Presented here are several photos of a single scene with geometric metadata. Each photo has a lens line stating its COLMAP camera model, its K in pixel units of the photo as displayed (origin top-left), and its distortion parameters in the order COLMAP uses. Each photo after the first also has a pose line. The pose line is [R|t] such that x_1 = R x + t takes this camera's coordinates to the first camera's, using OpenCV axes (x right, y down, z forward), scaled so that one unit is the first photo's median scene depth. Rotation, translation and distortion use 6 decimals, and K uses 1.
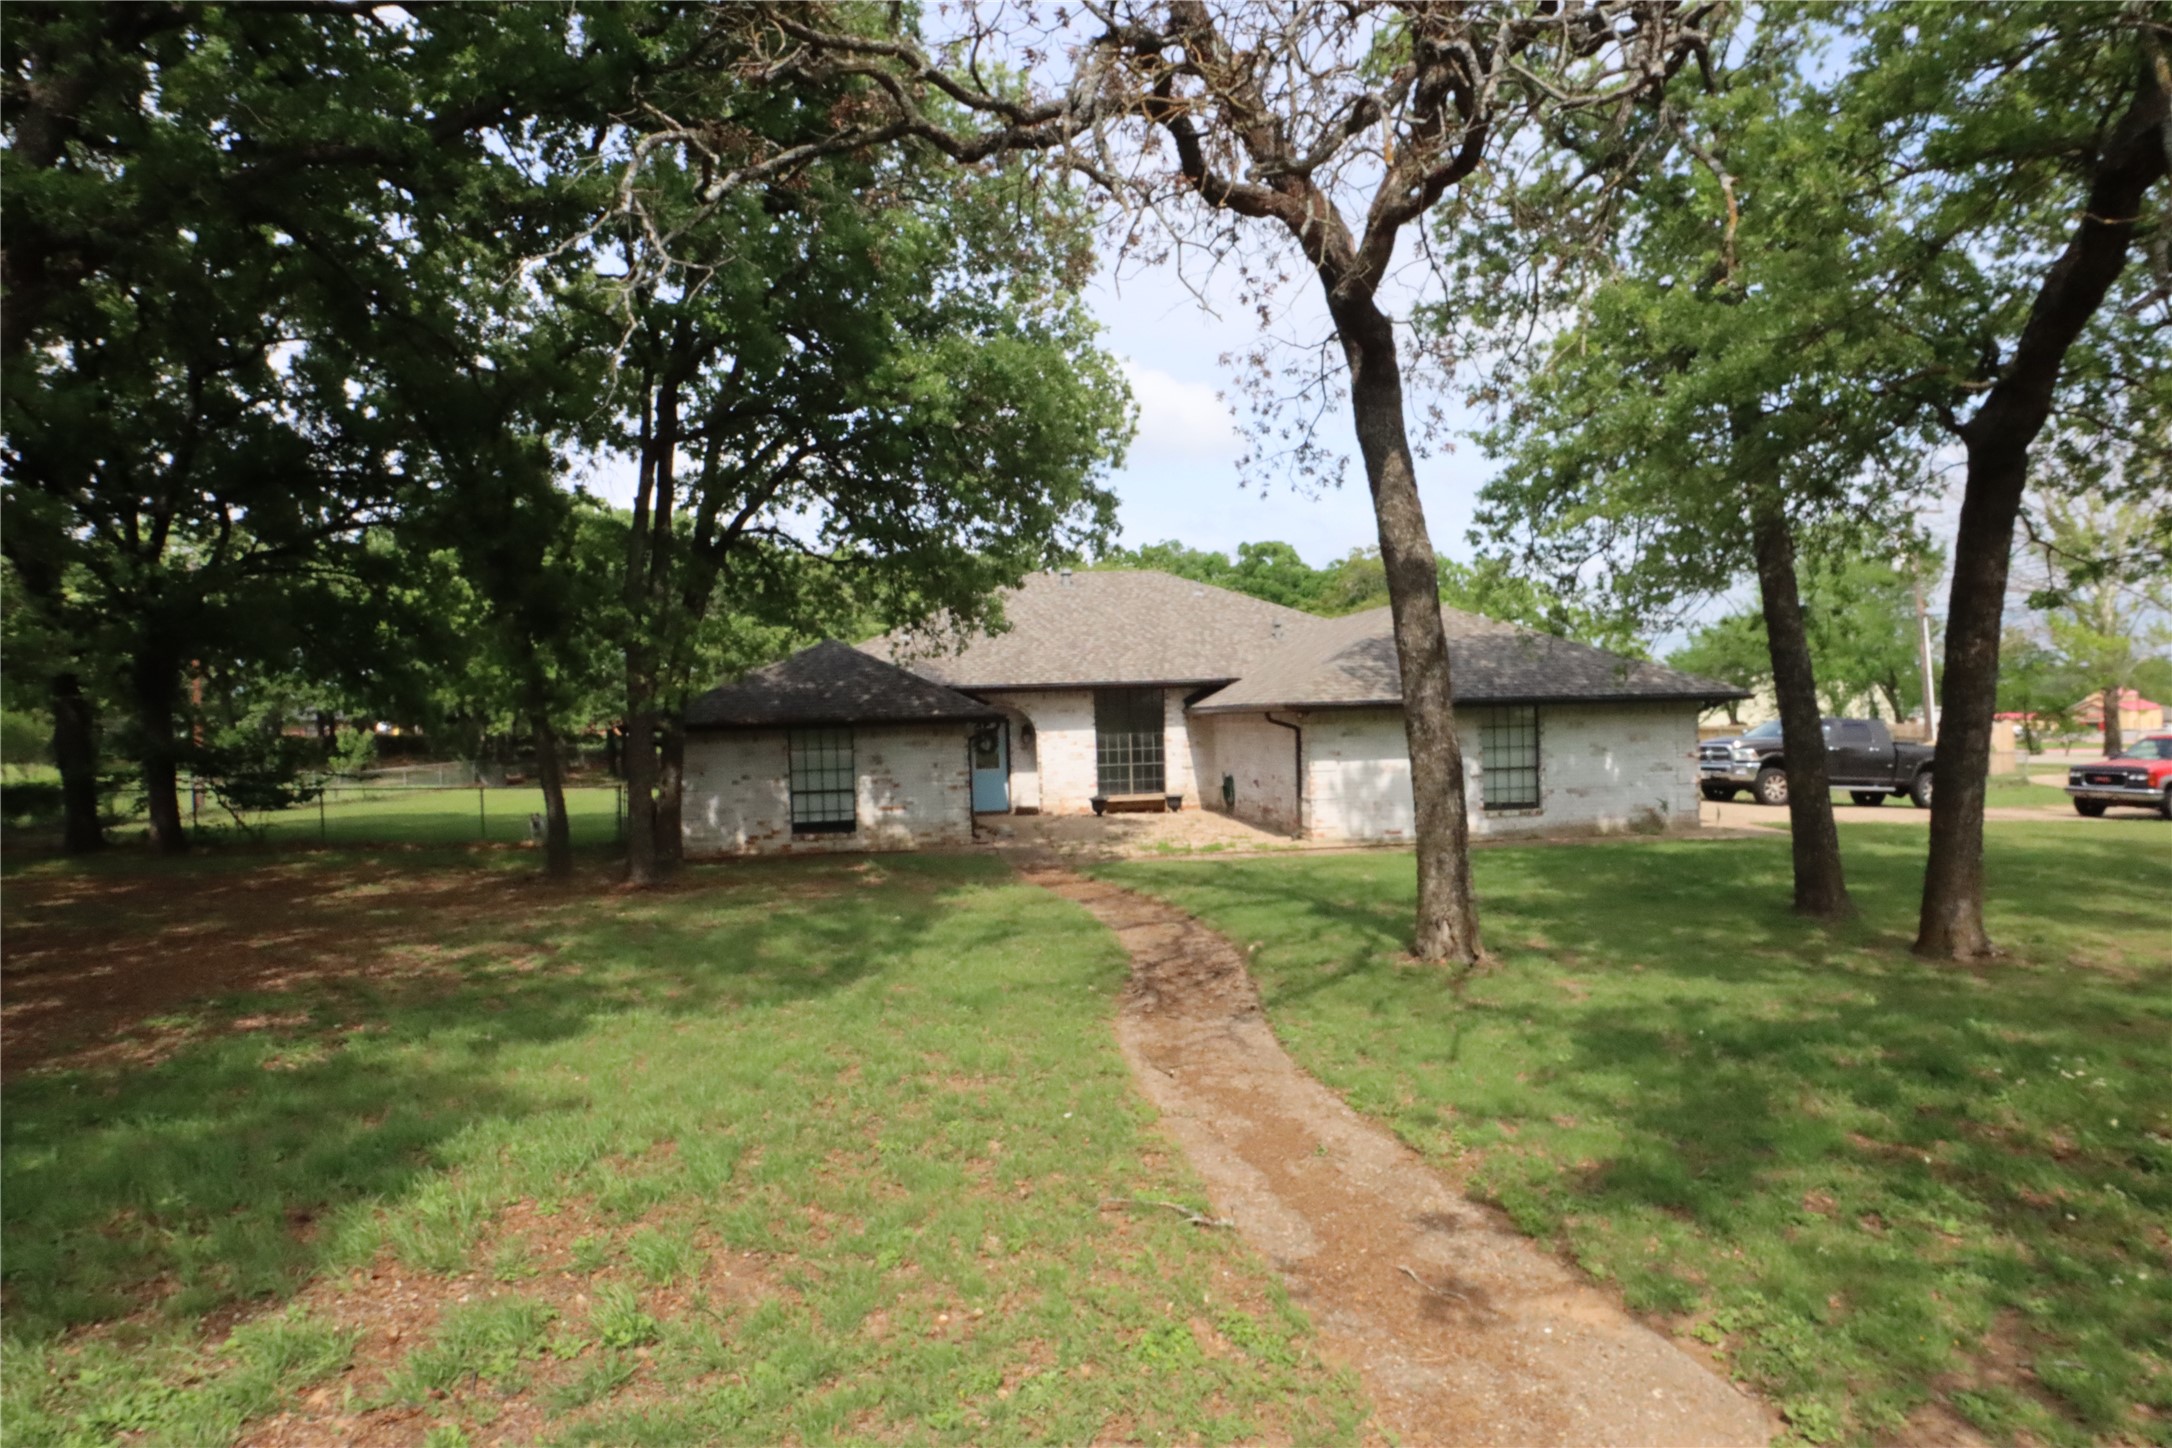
lens RADIAL K [[1101.9, 0, 1086.0], [0, 1101.9, 724.0], [0, 0, 1]] dist [-0.055729, 0.000222]
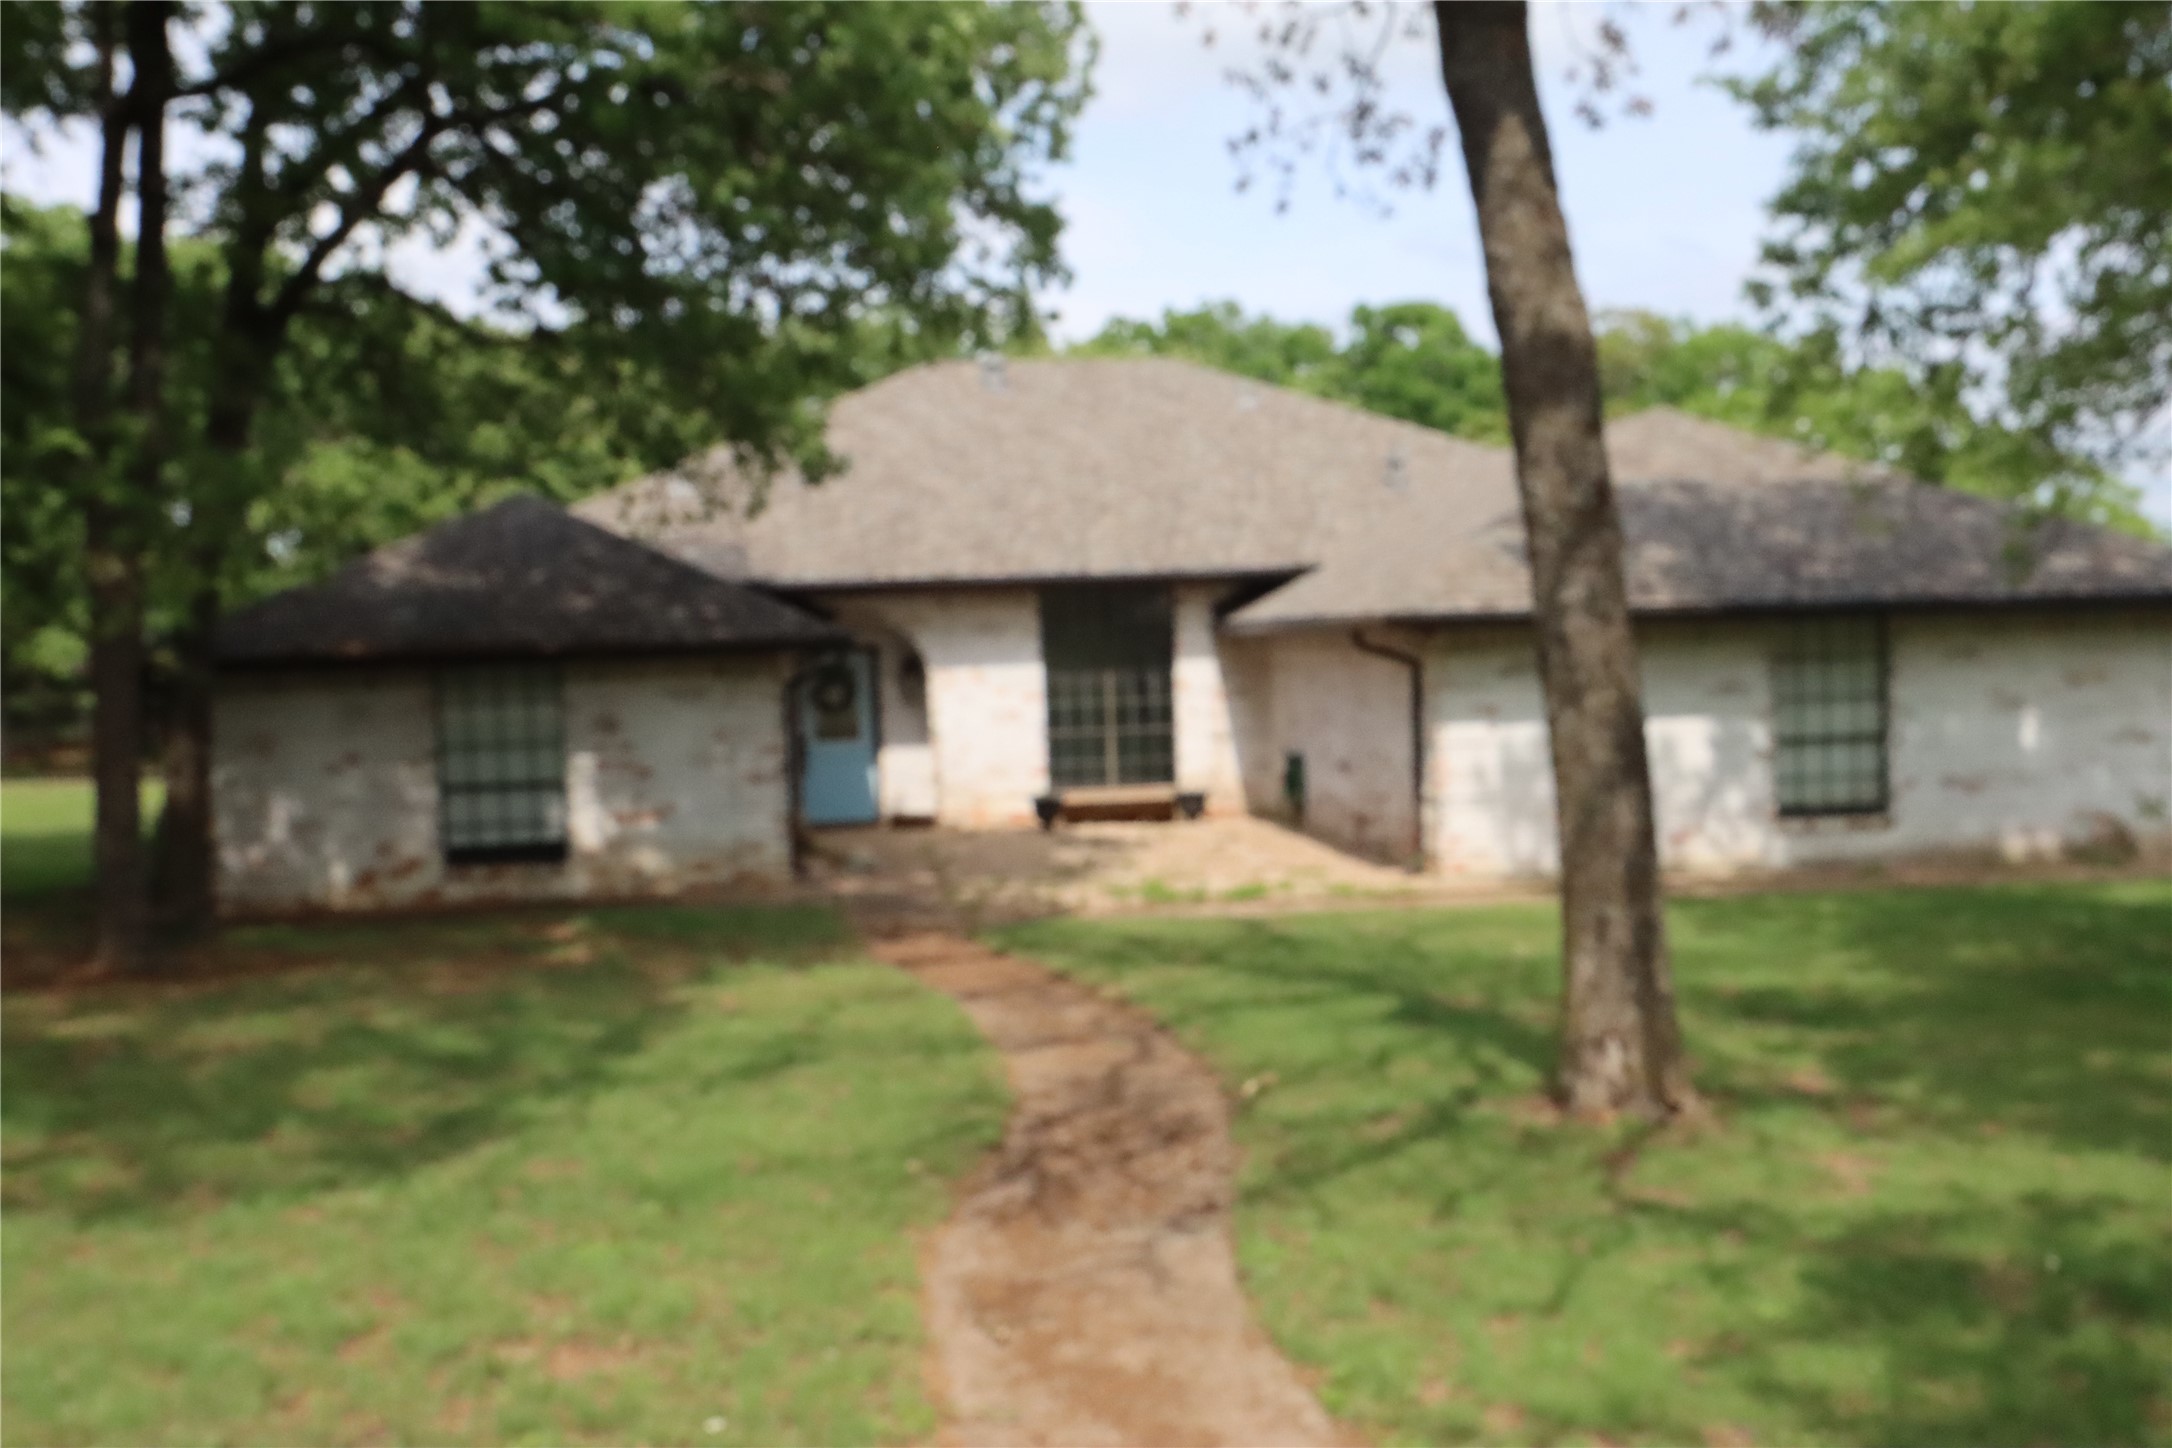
lens RADIAL K [[2099.6, 0, 1068.9], [0, 2099.6, 727.7], [0, 0, 1]] dist [-0.005911, -0.003031]
pose [[0.999991, -0.002442, -0.003470, 0.038174], [0.002563, 0.999379, 0.035148, -0.000248], [0.003382, -0.035157, 0.999376, 0.009127]]
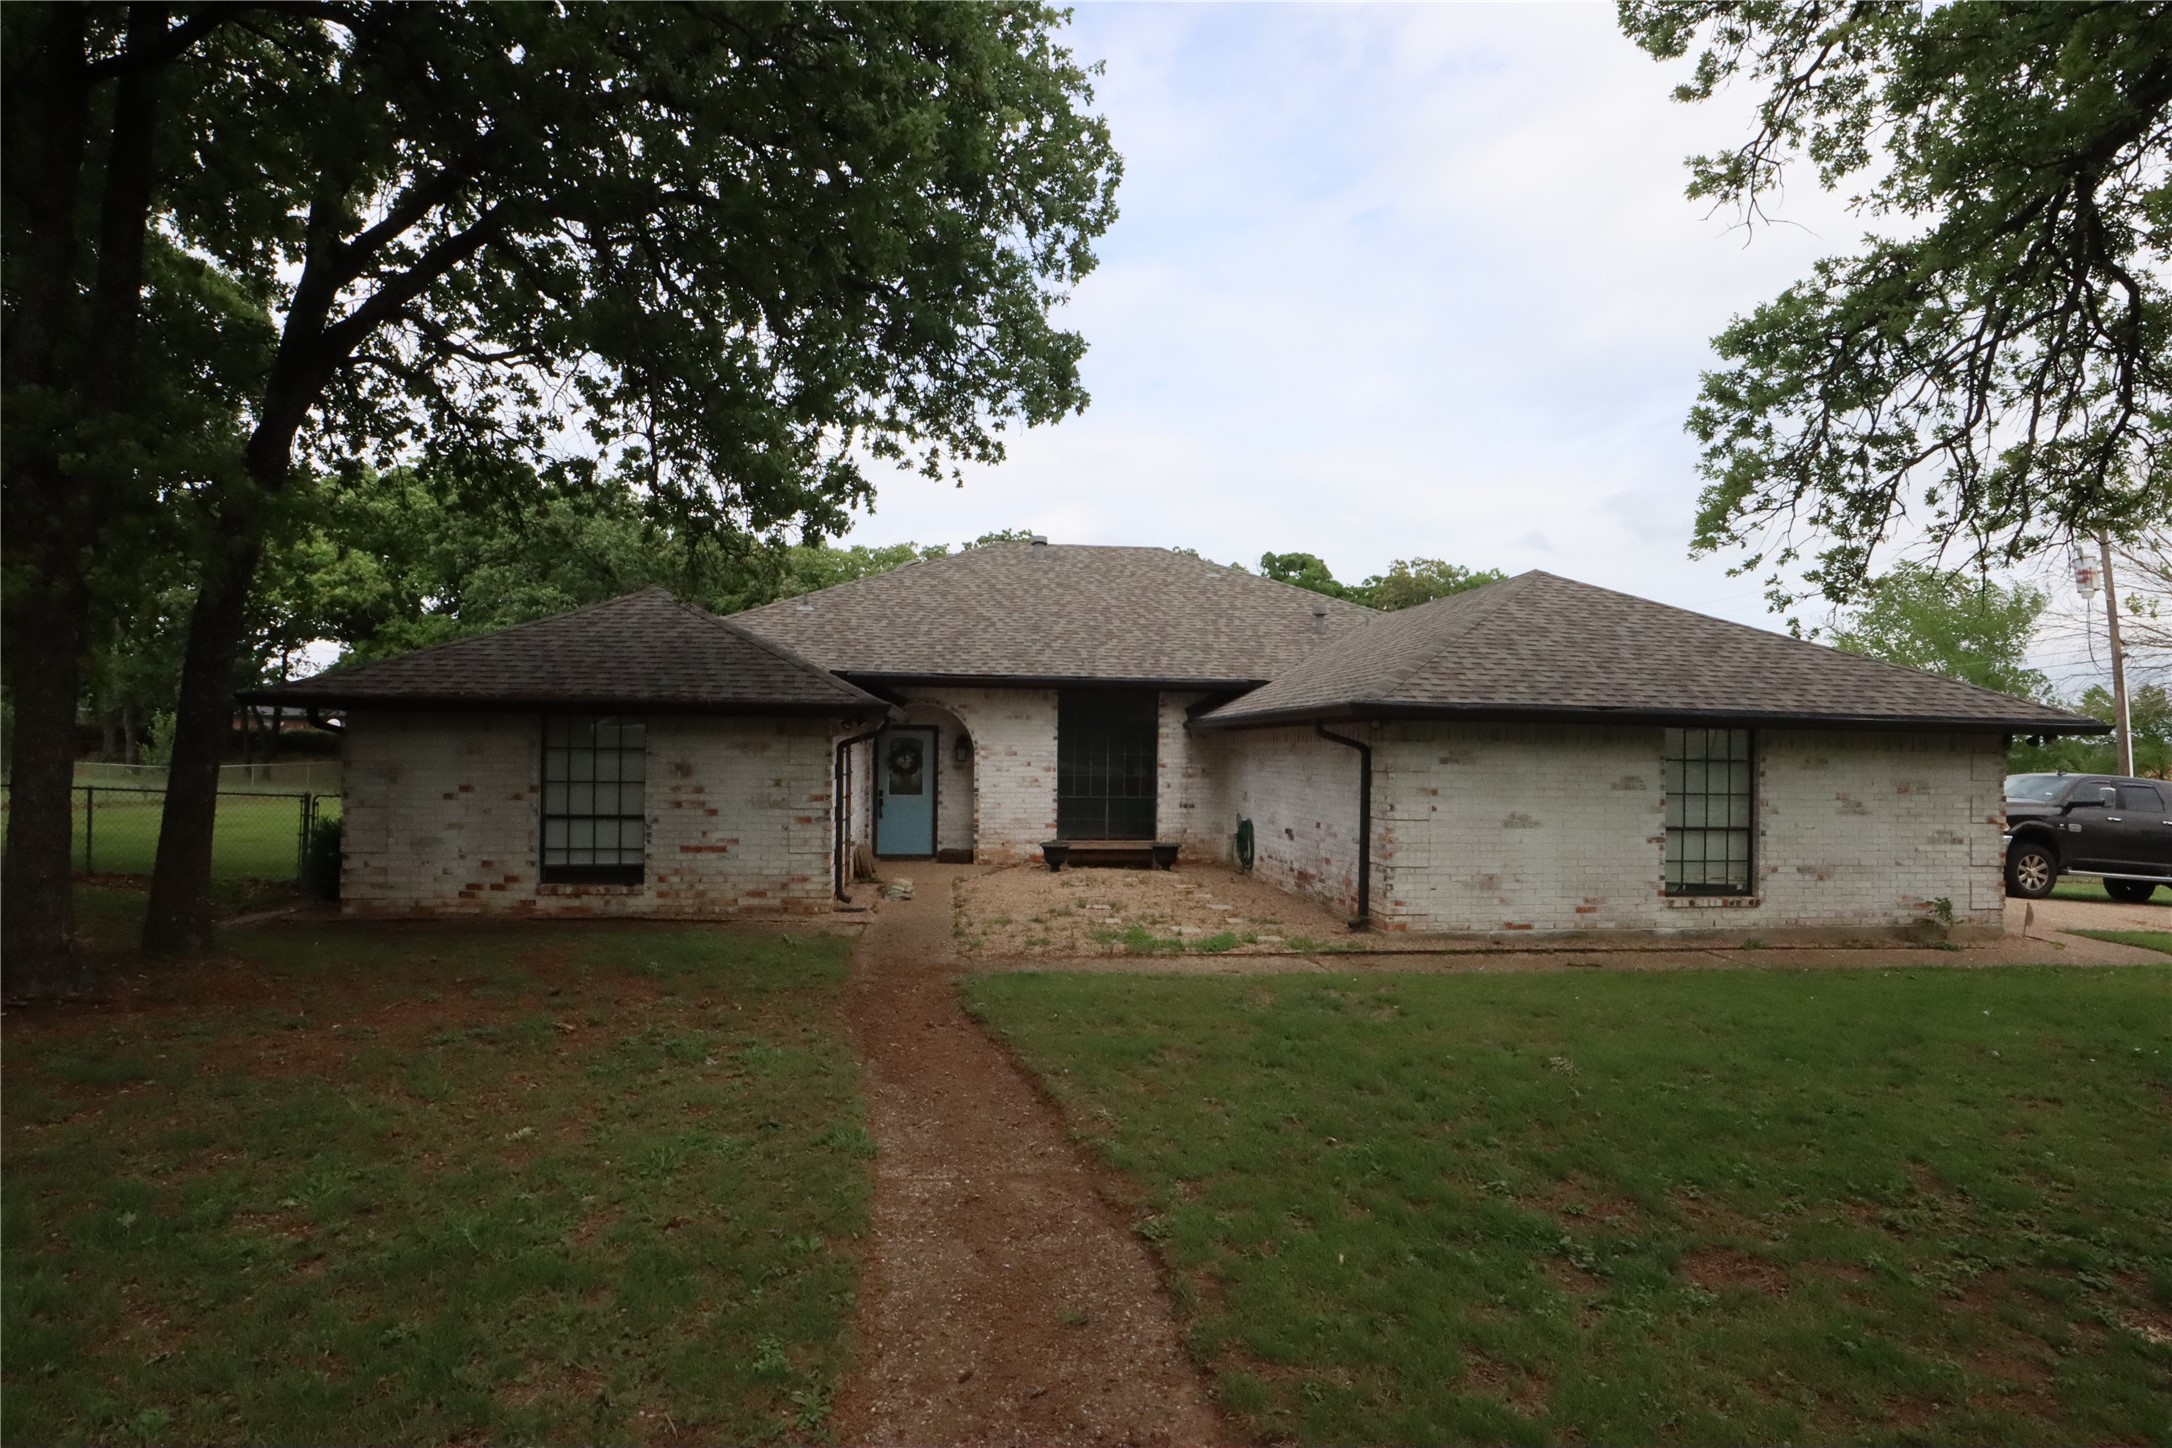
lens RADIAL K [[1116.3, 0, 1096.4], [0, 1116.3, 729.2], [0, 0, 1]] dist [-0.022576, 0.001068]
pose [[0.999017, 0.044316, 0.000943, 0.049428], [-0.044275, 0.998662, -0.026722, 0.019725], [-0.002126, 0.026654, 0.999642, 0.449364]]
